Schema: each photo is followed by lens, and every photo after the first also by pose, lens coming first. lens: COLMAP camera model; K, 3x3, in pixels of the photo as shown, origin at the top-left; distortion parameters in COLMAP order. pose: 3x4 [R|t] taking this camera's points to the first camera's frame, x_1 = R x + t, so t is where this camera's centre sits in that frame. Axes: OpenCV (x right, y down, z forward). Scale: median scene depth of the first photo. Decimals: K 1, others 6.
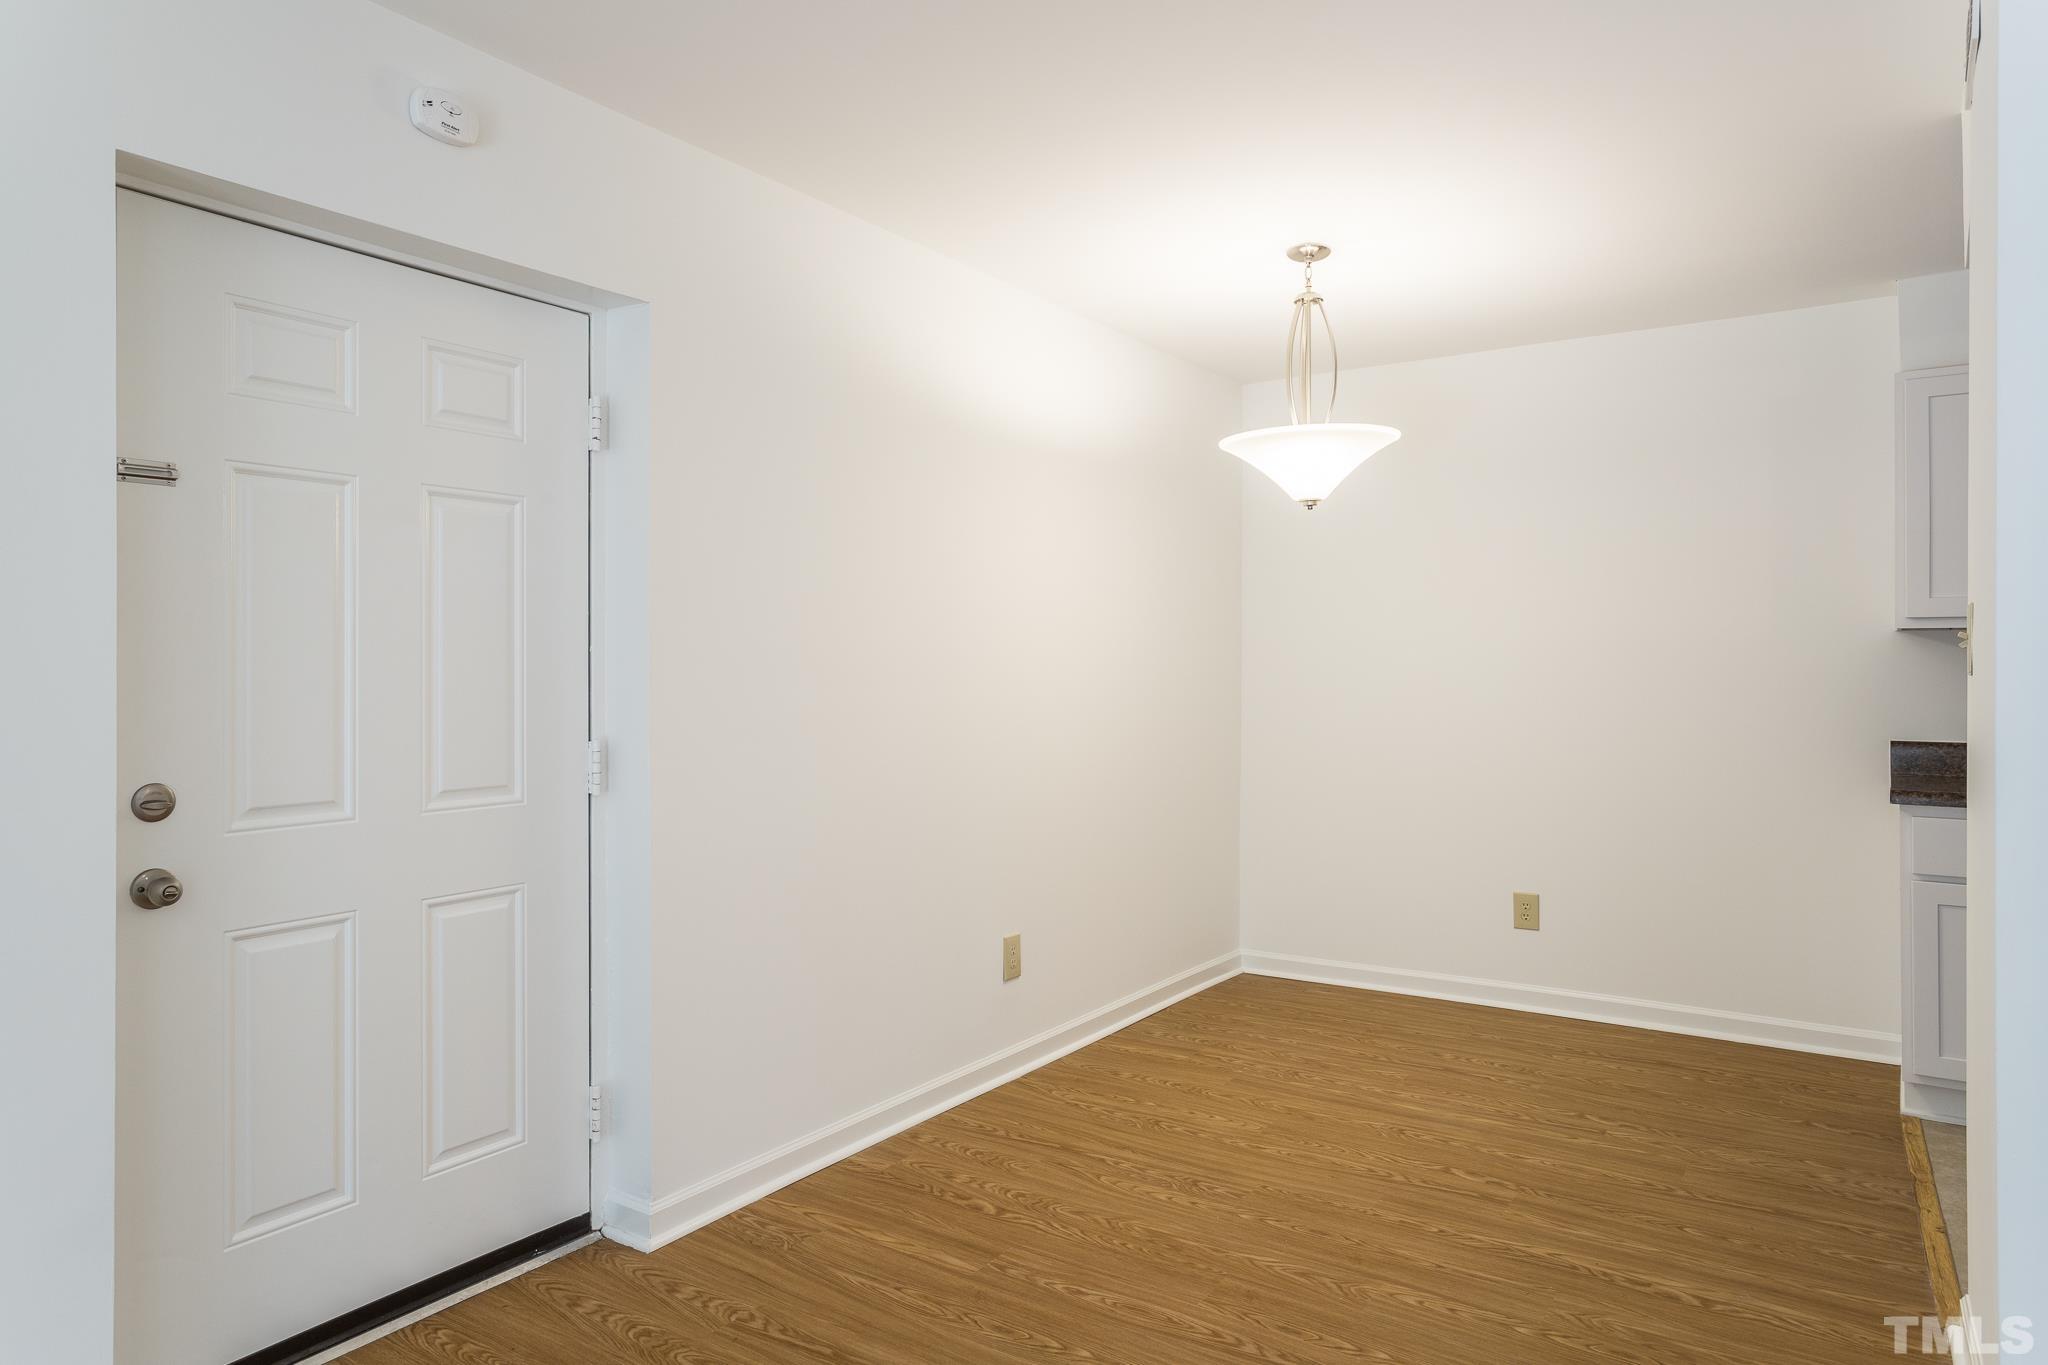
lens RADIAL K [[1247.7, 0, 1024.0], [0, 1247.7, 682.5], [0, 0, 1]] dist [-0.023142, 0.000111]
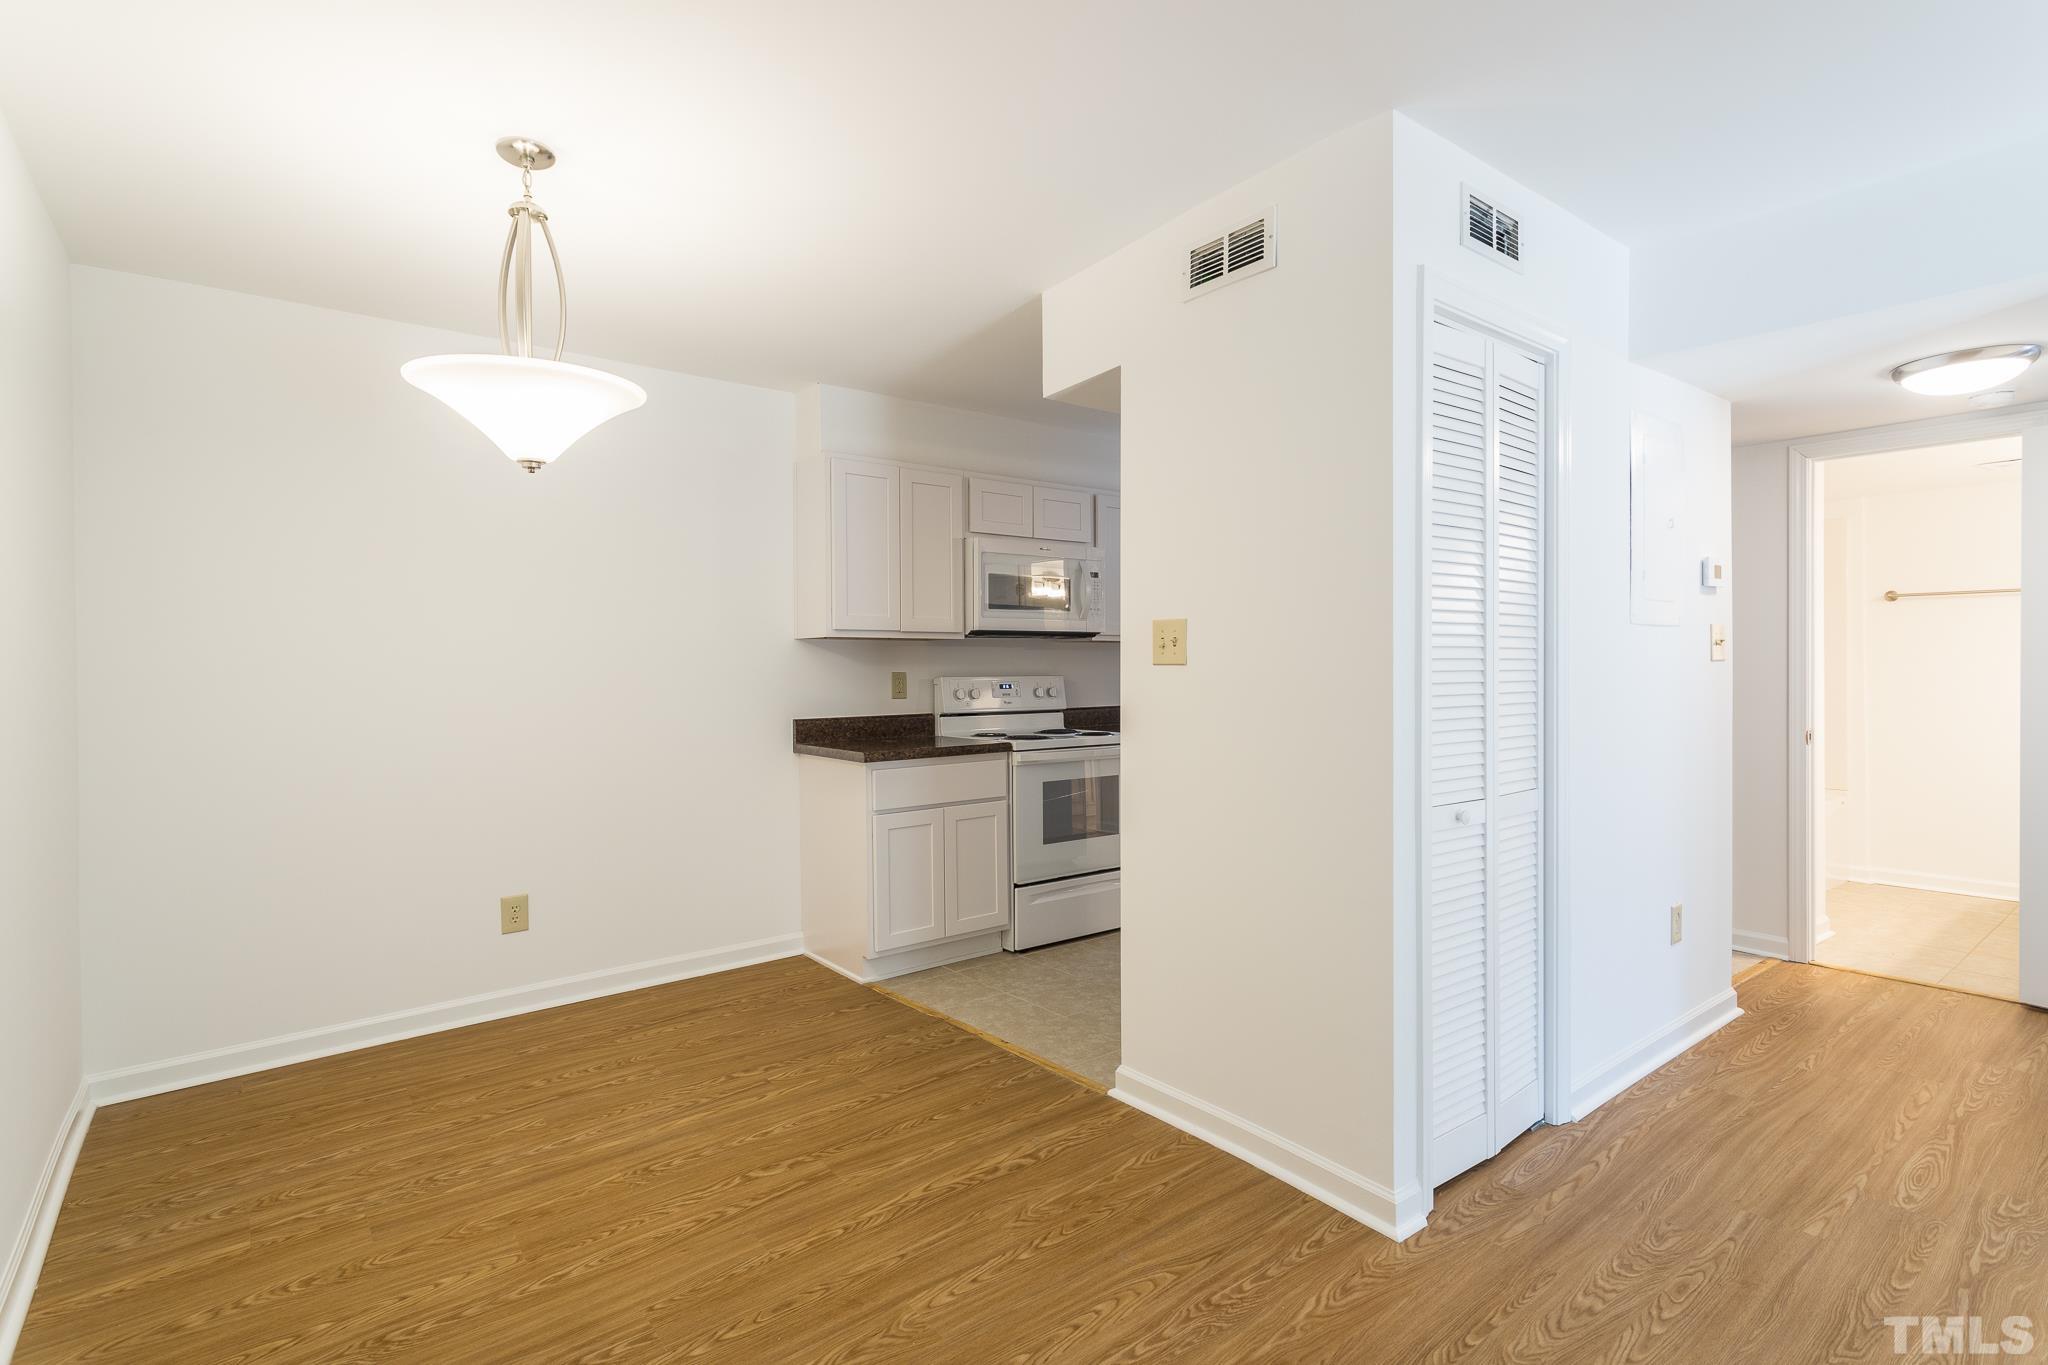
lens RADIAL K [[978.6, 0, 1024.0], [0, 978.6, 682.5], [0, 0, 1]] dist [0.000105, 0.000324]
pose [[0.287359, -0.021125, 0.957590, -0.310949], [0.024117, 0.999599, 0.014814, -0.002515], [-0.957519, 0.018838, 0.287753, 0.537007]]
